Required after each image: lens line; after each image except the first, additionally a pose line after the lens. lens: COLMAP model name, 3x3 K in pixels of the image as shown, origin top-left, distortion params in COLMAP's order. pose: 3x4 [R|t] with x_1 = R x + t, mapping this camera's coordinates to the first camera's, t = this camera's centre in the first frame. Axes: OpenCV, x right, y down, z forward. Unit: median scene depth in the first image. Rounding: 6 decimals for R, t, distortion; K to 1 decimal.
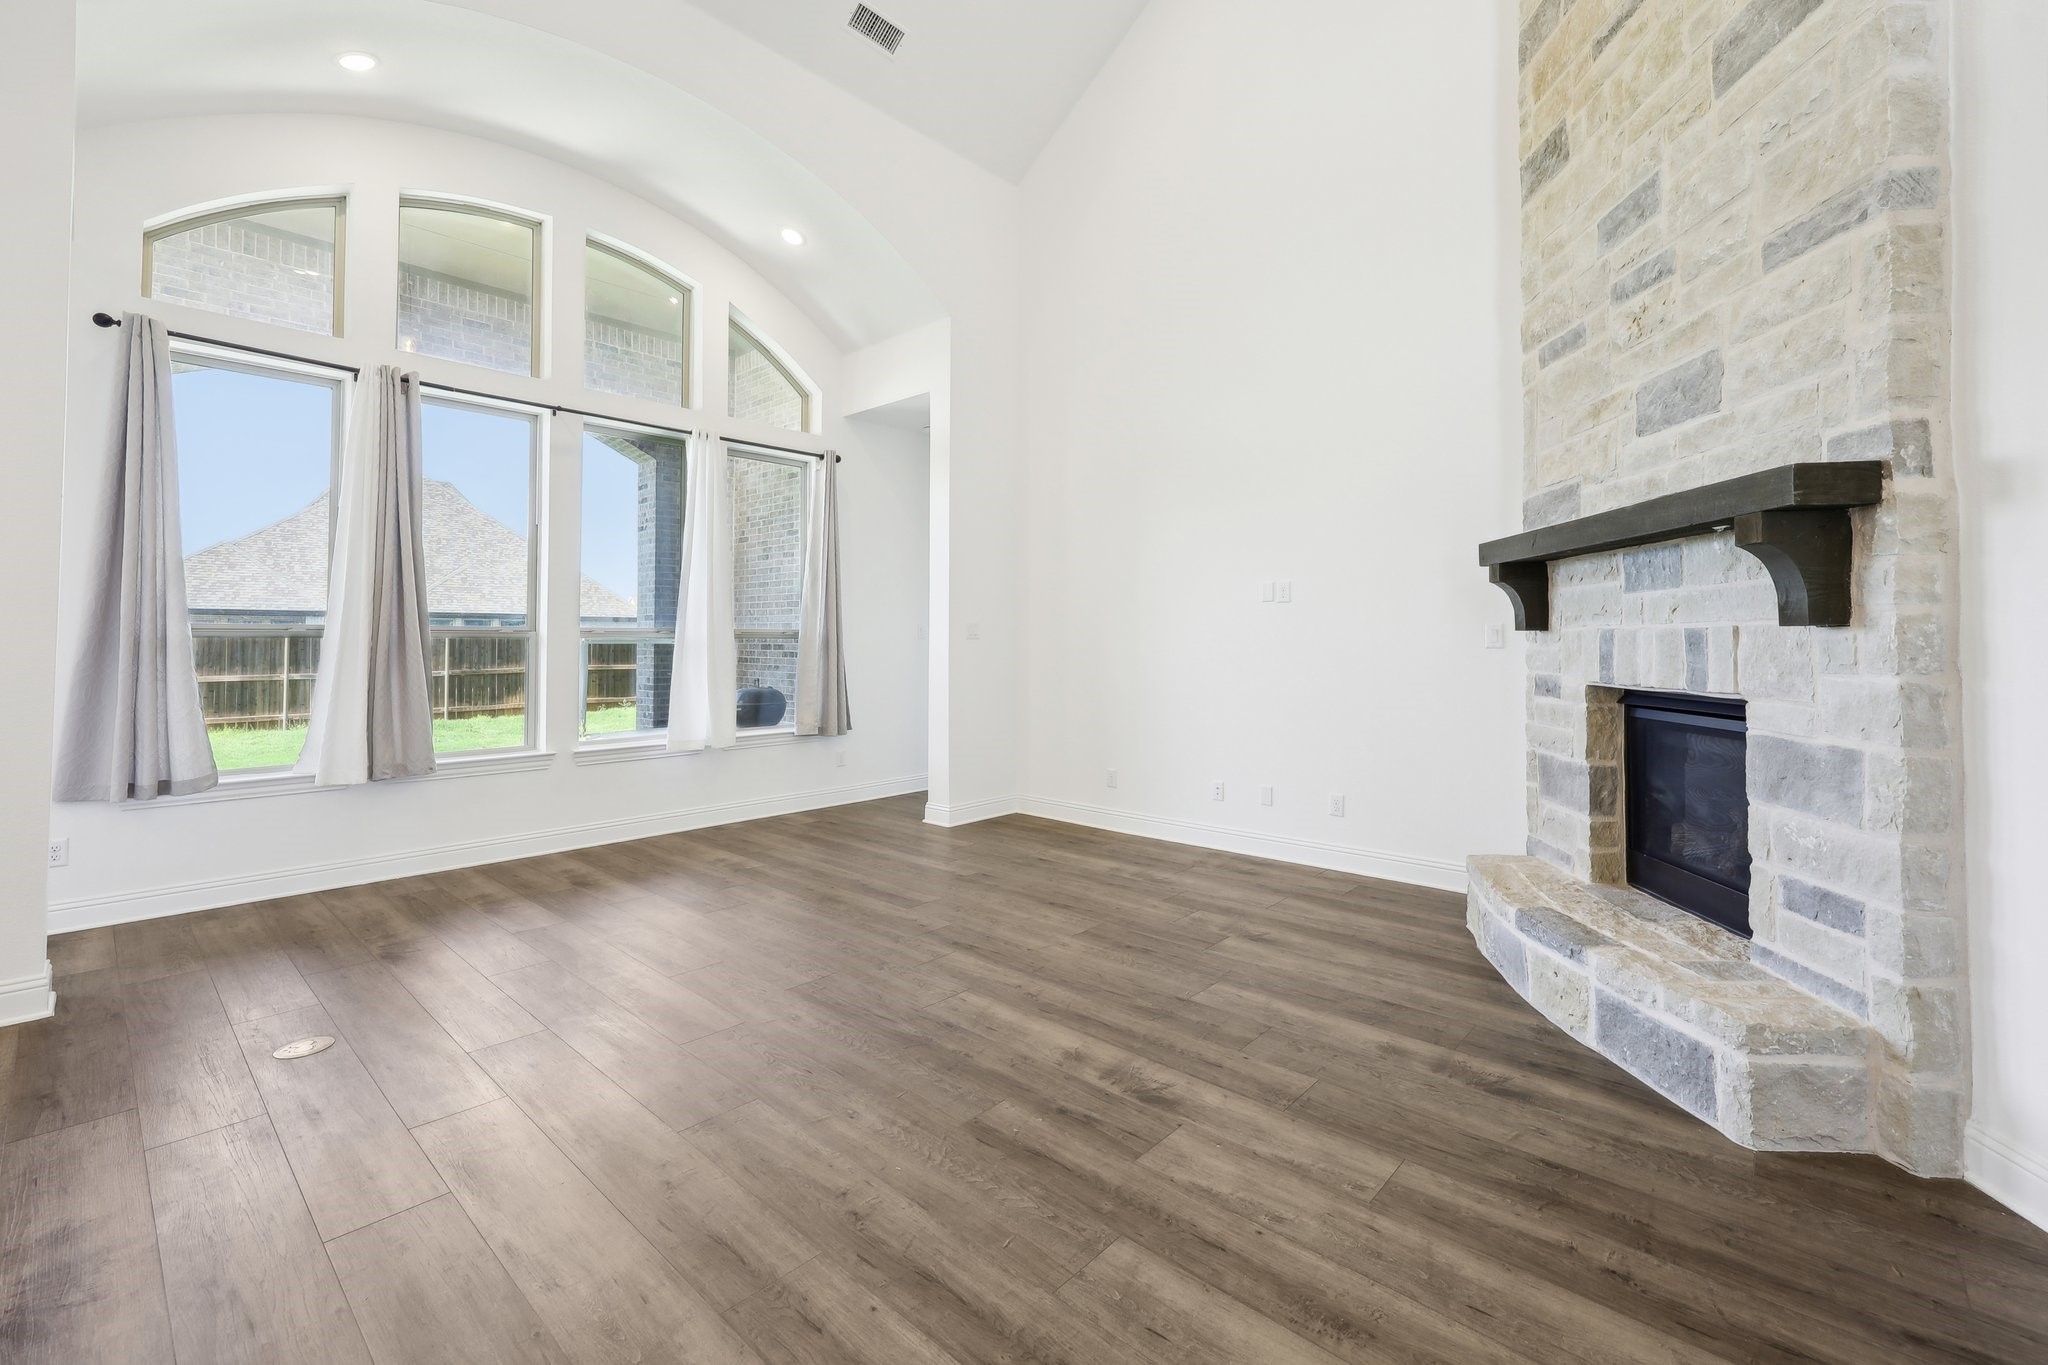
lens RADIAL K [[841.1, 0, 1057.3], [0, 841.1, 629.4], [0, 0, 1]] dist [0.007695, -0.000503]
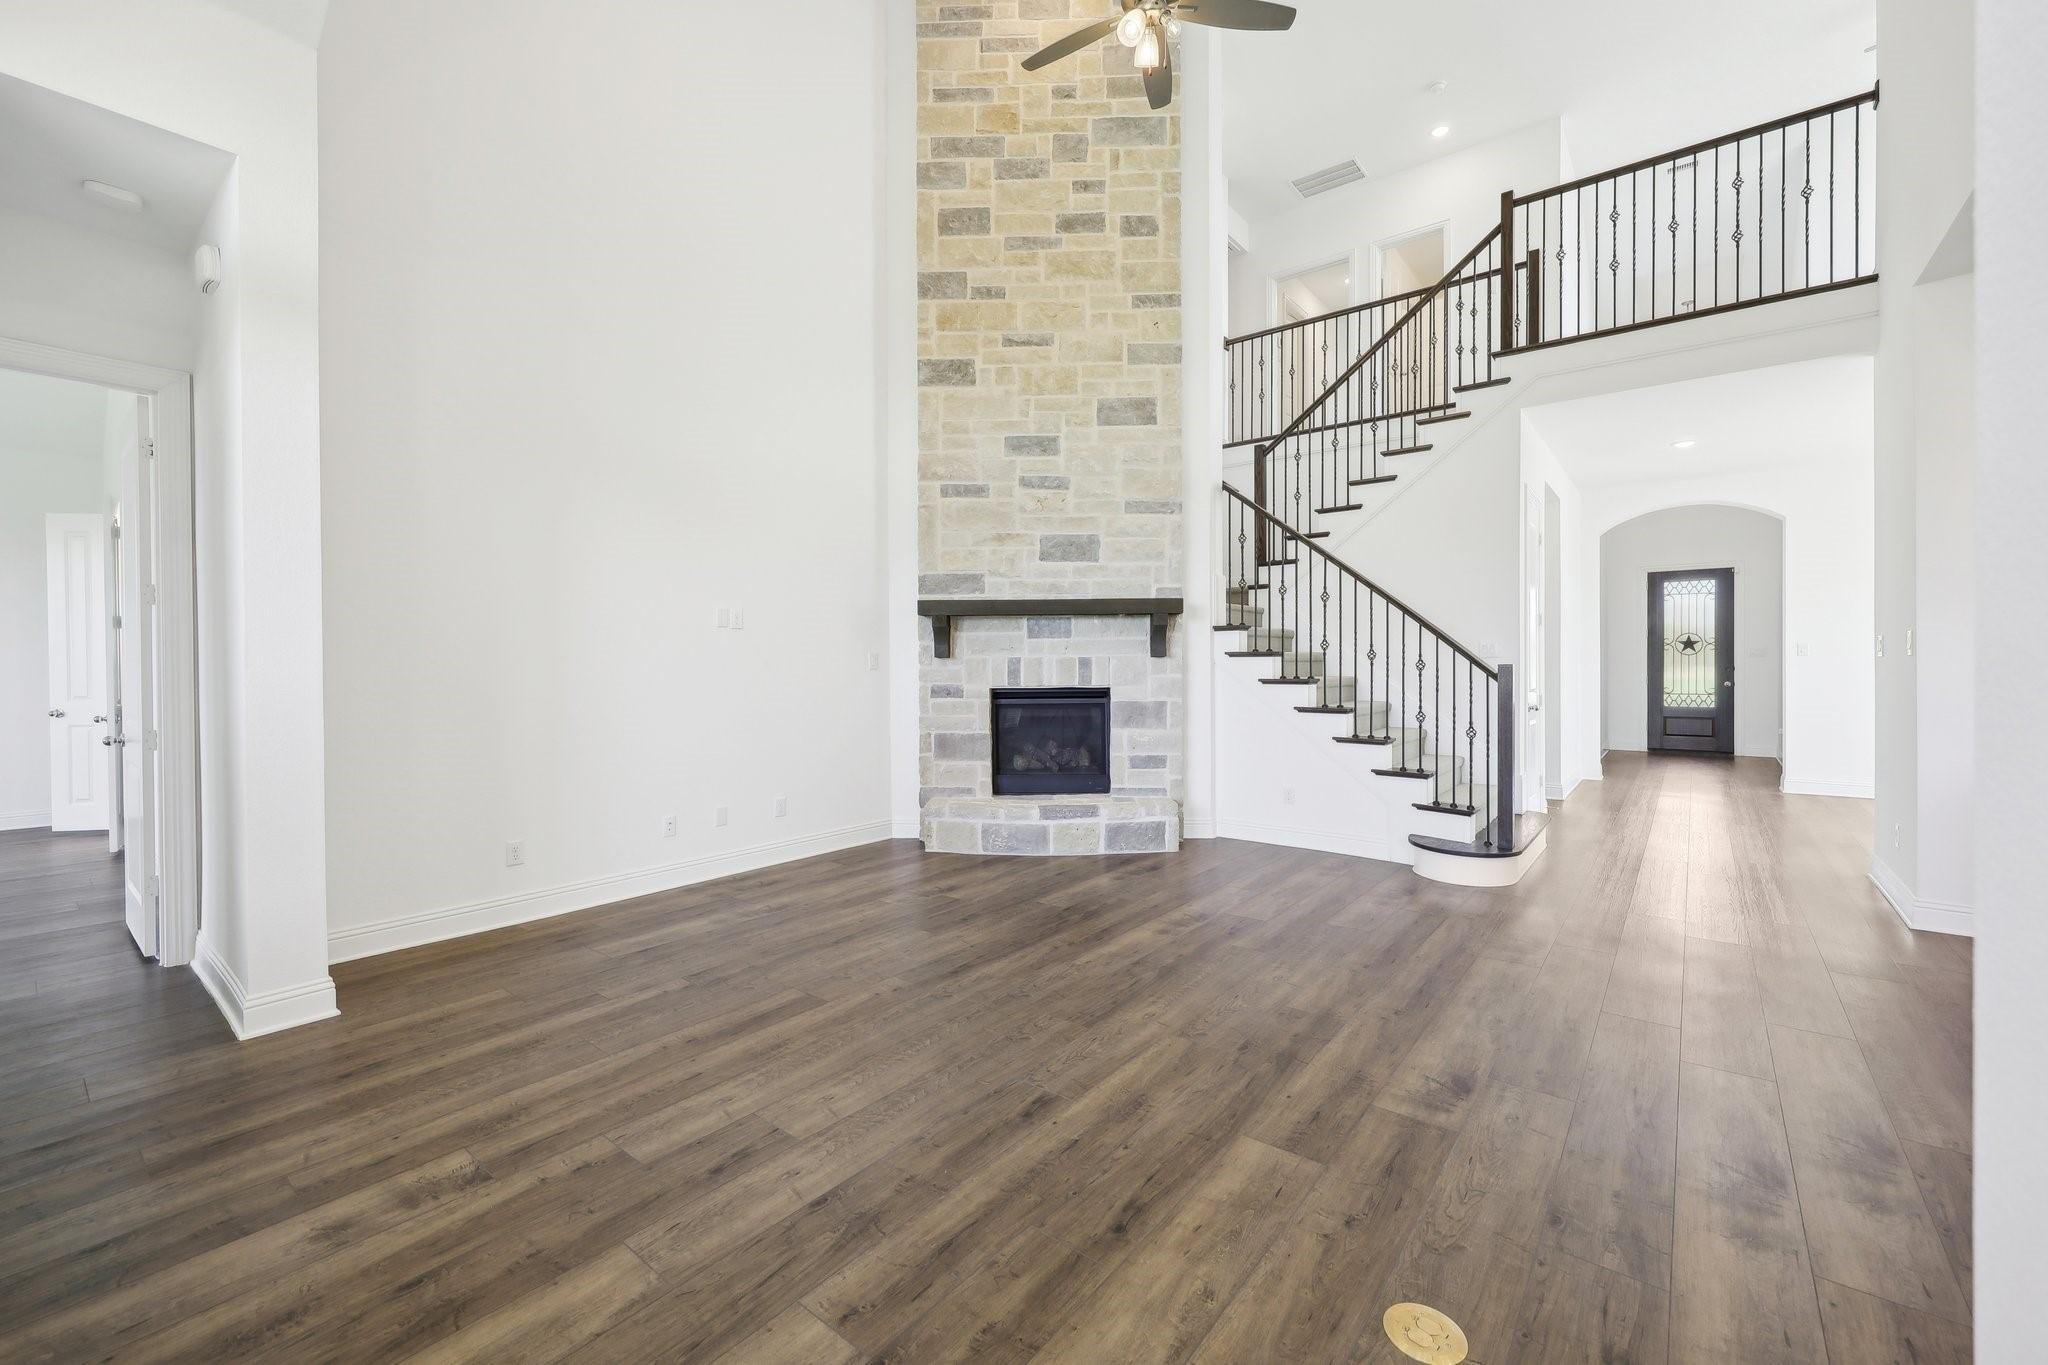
lens RADIAL K [[841.1, 0, 989.1], [0, 841.1, 667.9], [0, 0, 1]] dist [0.007695, -0.000503]
pose [[-0.012886, -0.004040, 0.999909, -1.203081], [-0.005045, 0.999979, 0.003975, 0.015982], [-0.999904, -0.004993, -0.012906, 1.066629]]
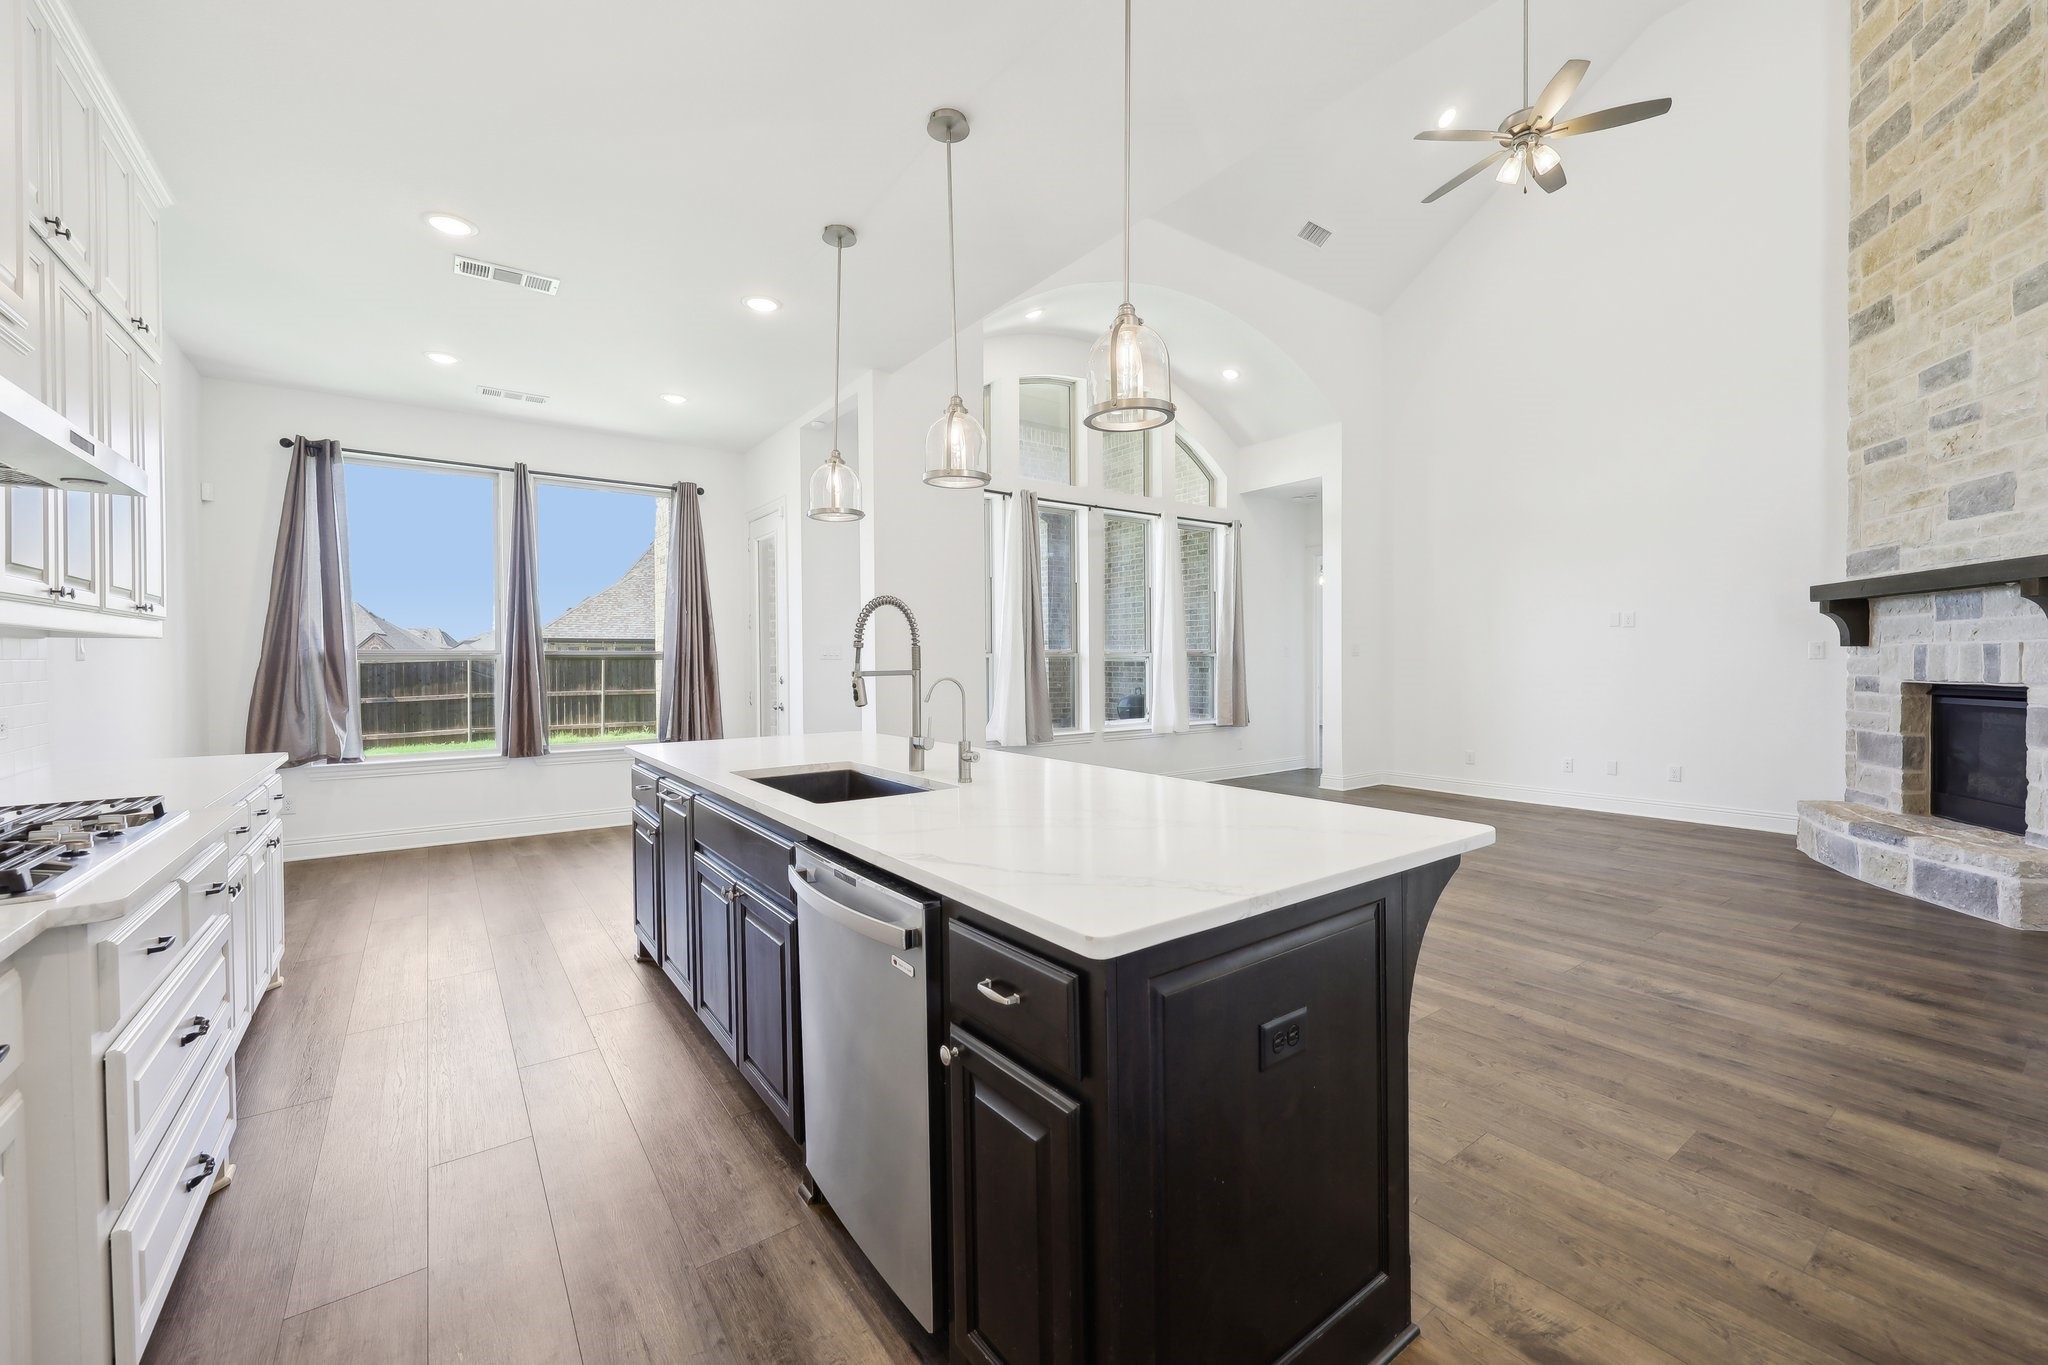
lens RADIAL K [[841.1, 0, 1036.5], [0, 841.1, 675.1], [0, 0, 1]] dist [0.007695, -0.000503]
pose [[0.980911, -0.003261, -0.194428, -0.607879], [0.009364, 0.999492, 0.030480, -0.007117], [0.194229, -0.031719, 0.980443, -0.799884]]
